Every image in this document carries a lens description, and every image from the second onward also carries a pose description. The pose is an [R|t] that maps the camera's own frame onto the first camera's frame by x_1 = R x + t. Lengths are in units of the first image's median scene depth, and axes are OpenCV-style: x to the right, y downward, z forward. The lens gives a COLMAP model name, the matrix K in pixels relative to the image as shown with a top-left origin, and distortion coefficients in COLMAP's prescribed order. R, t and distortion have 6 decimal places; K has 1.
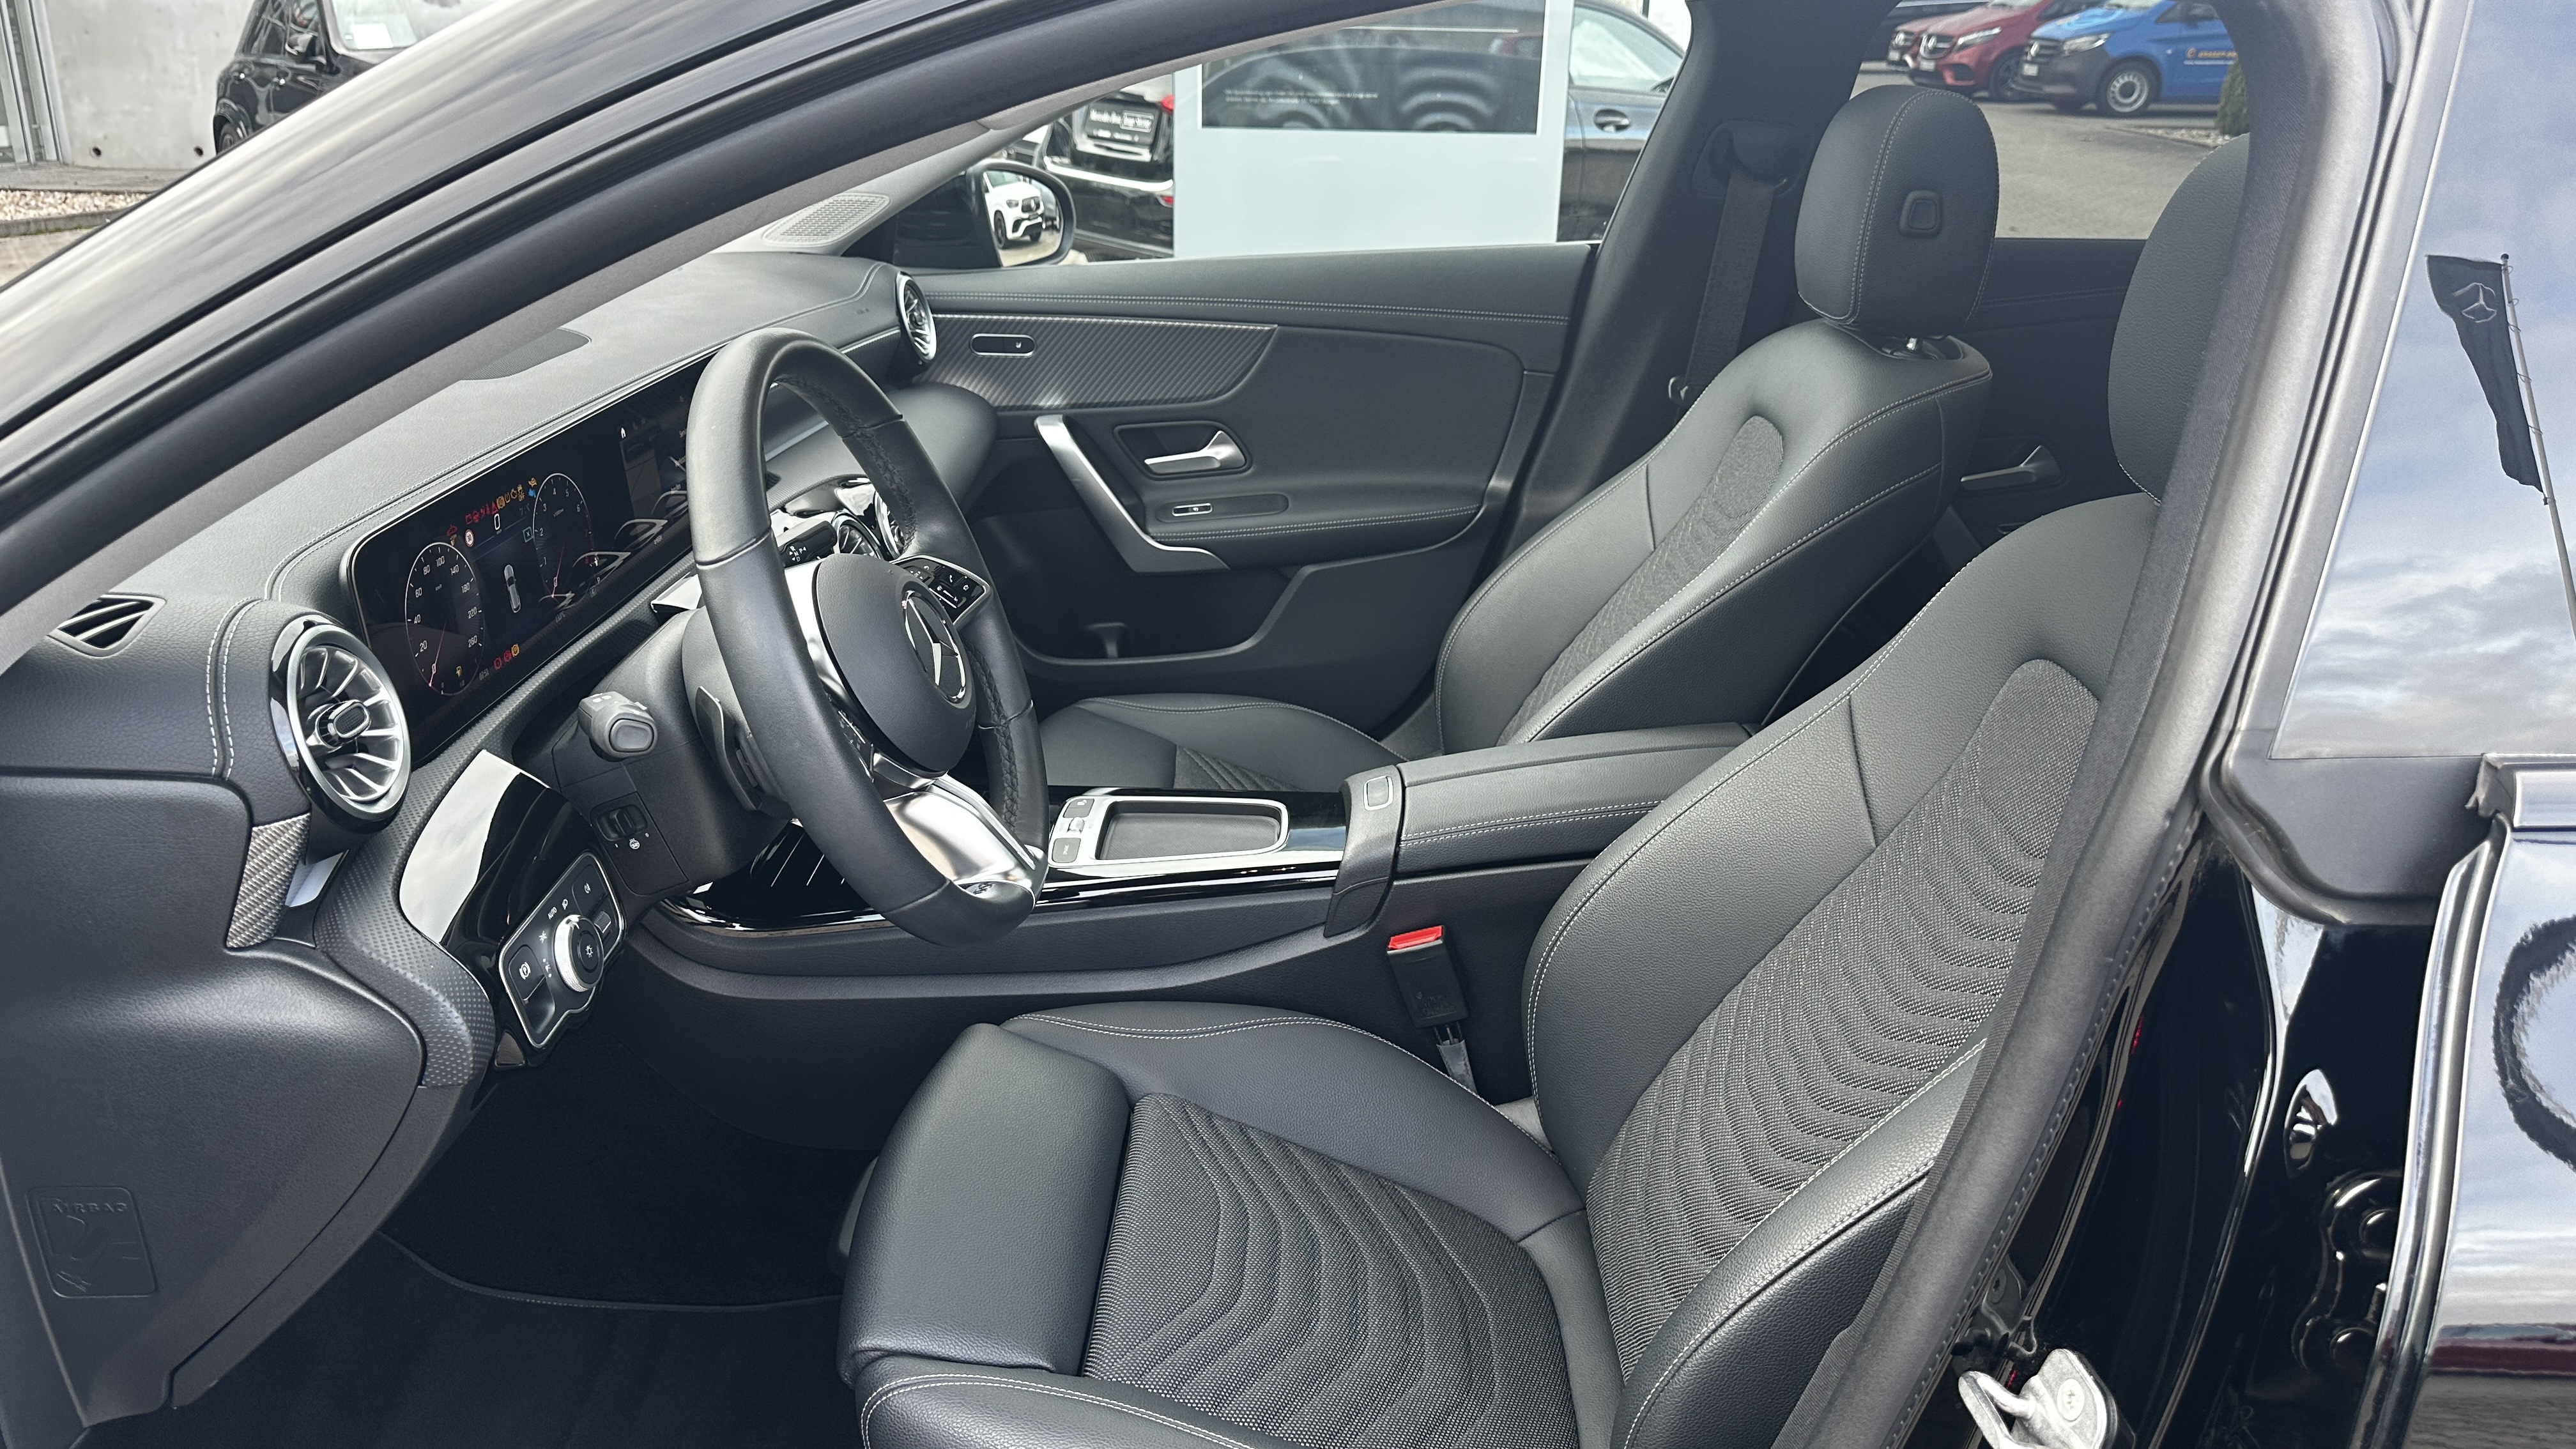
lens RADIAL K [[1829.5, 0, 1288.0], [0, 1829.5, 724.5], [0, 0, 1]] dist [0.056982, -0.079887]
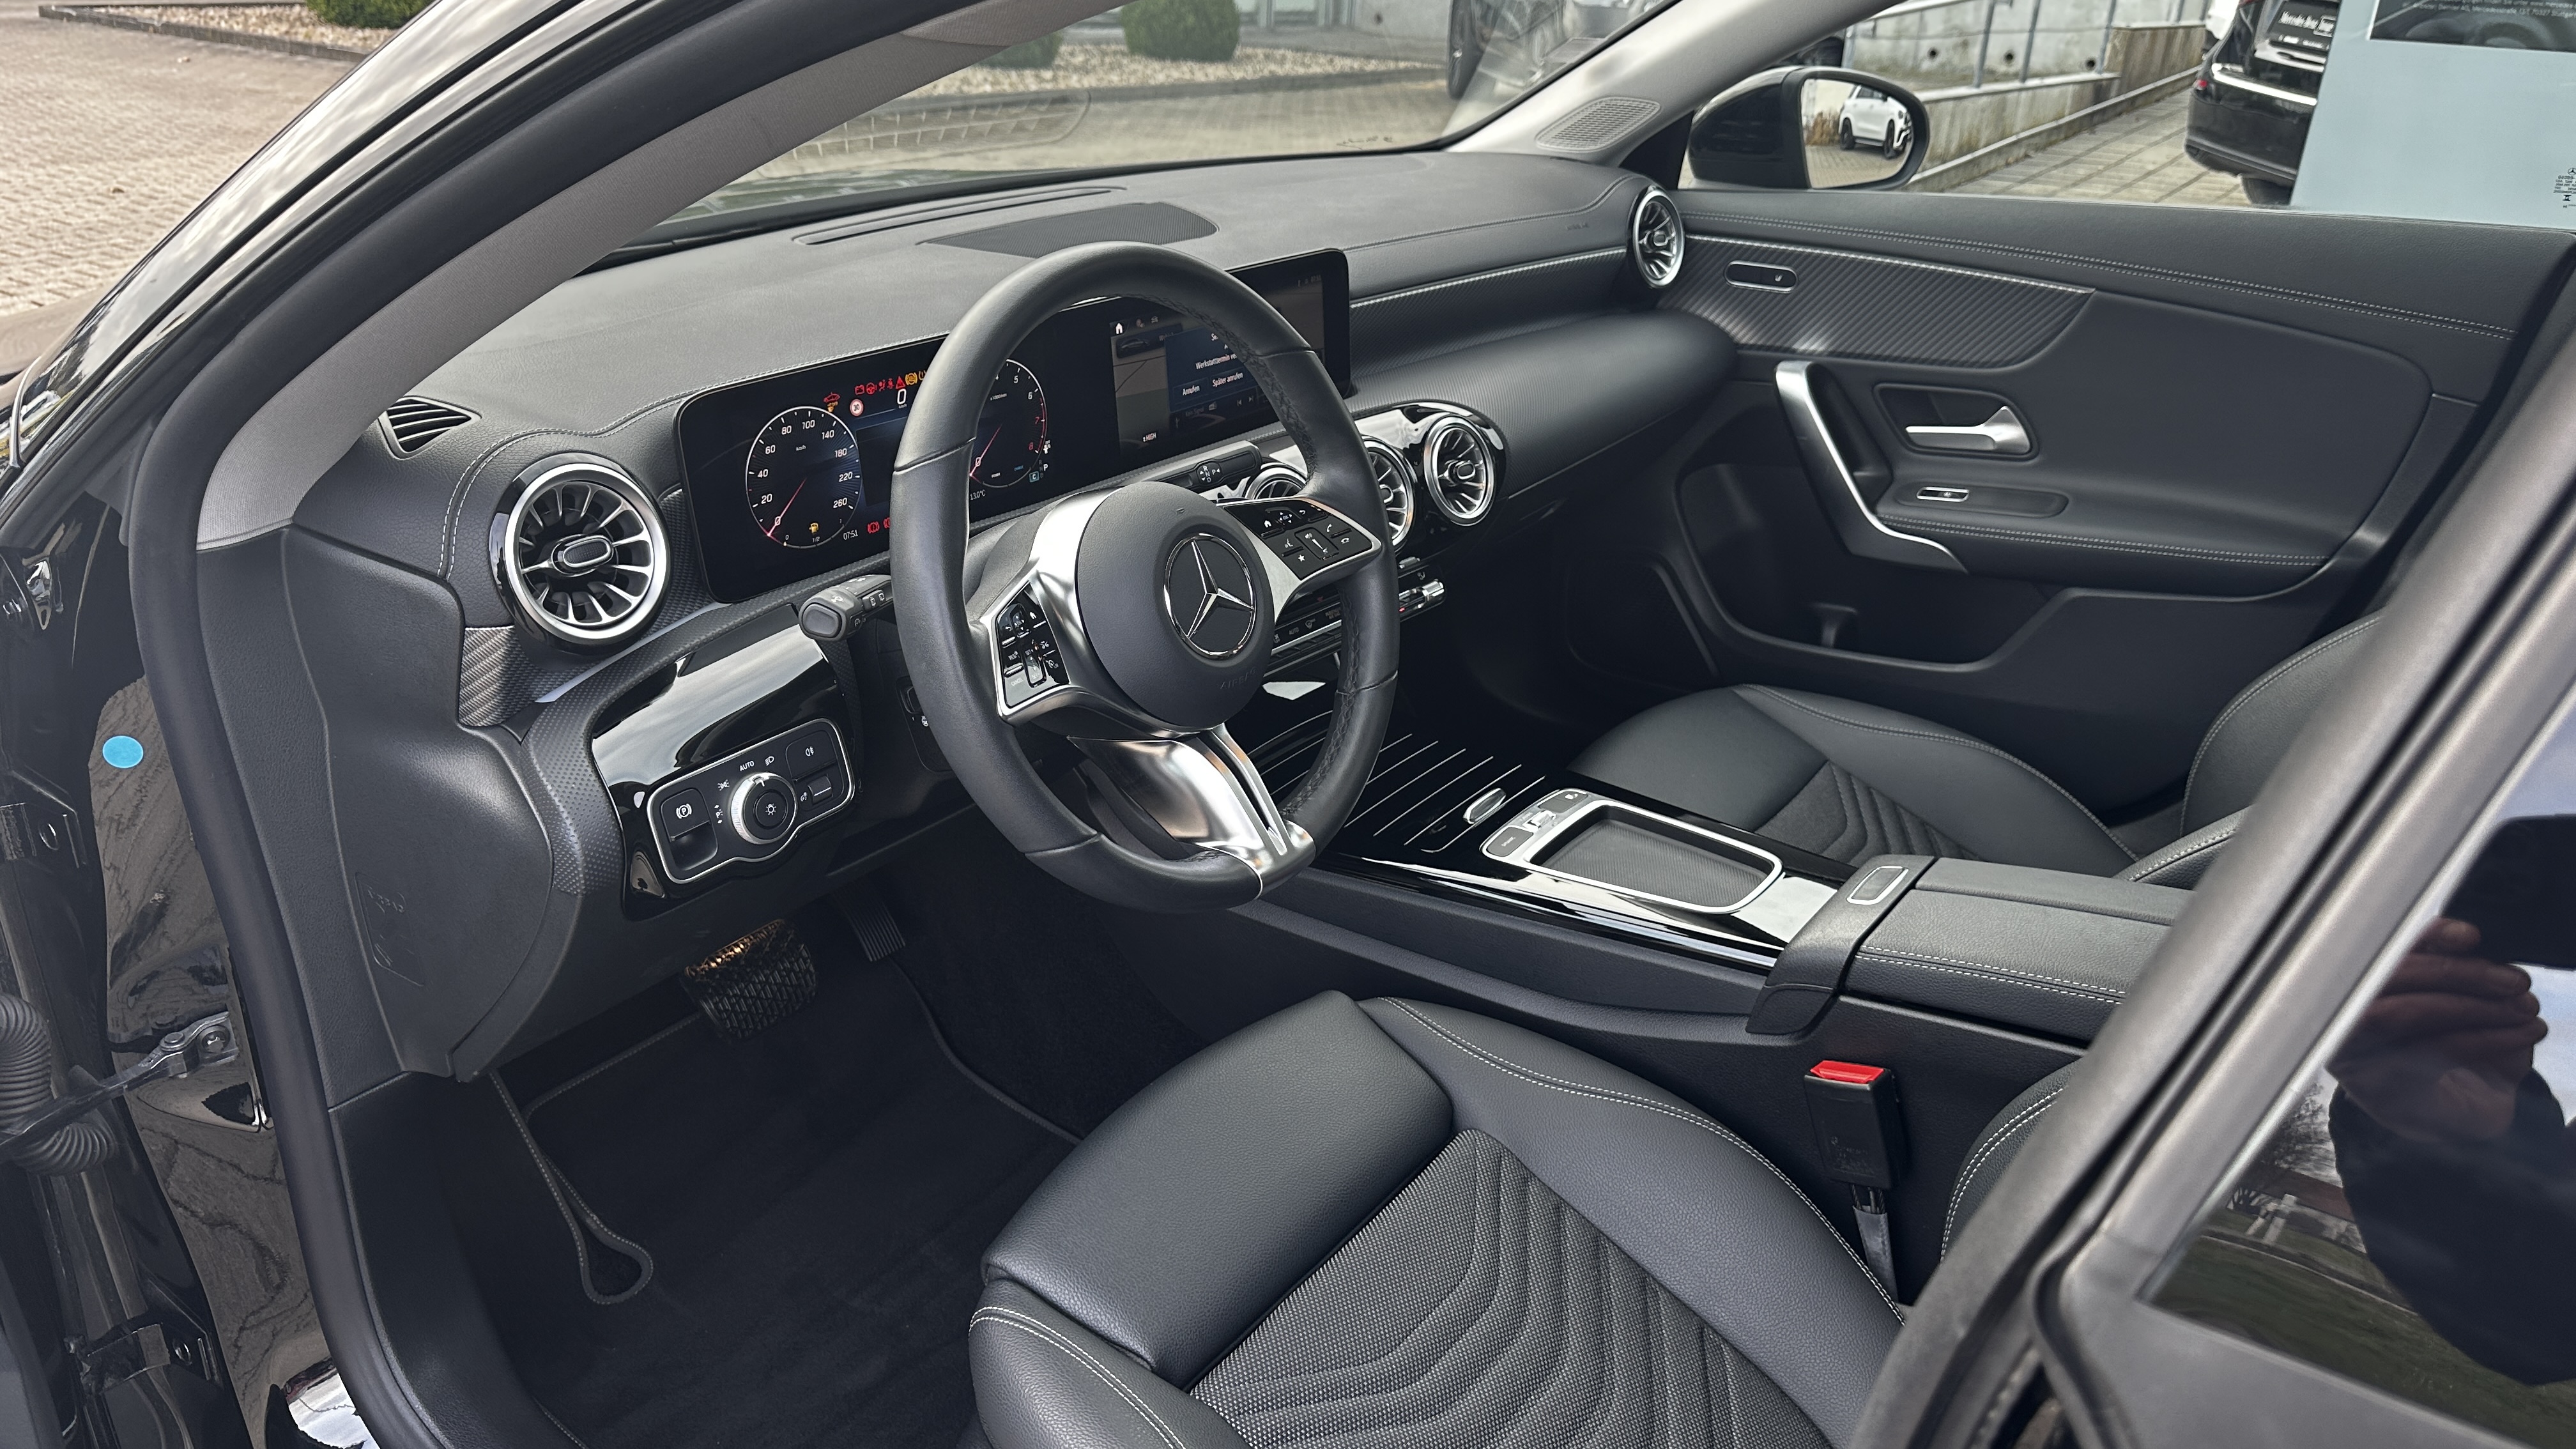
lens RADIAL K [[1806.7, 0, 1238.3], [0, 1806.7, 725.4], [0, 0, 1]] dist [0.070214, -0.123296]
pose [[0.796816, 0.249303, -0.550393, 0.190062], [-0.215901, 0.968250, 0.126009, -0.054226], [0.564332, 0.018425, 0.825342, 0.136220]]
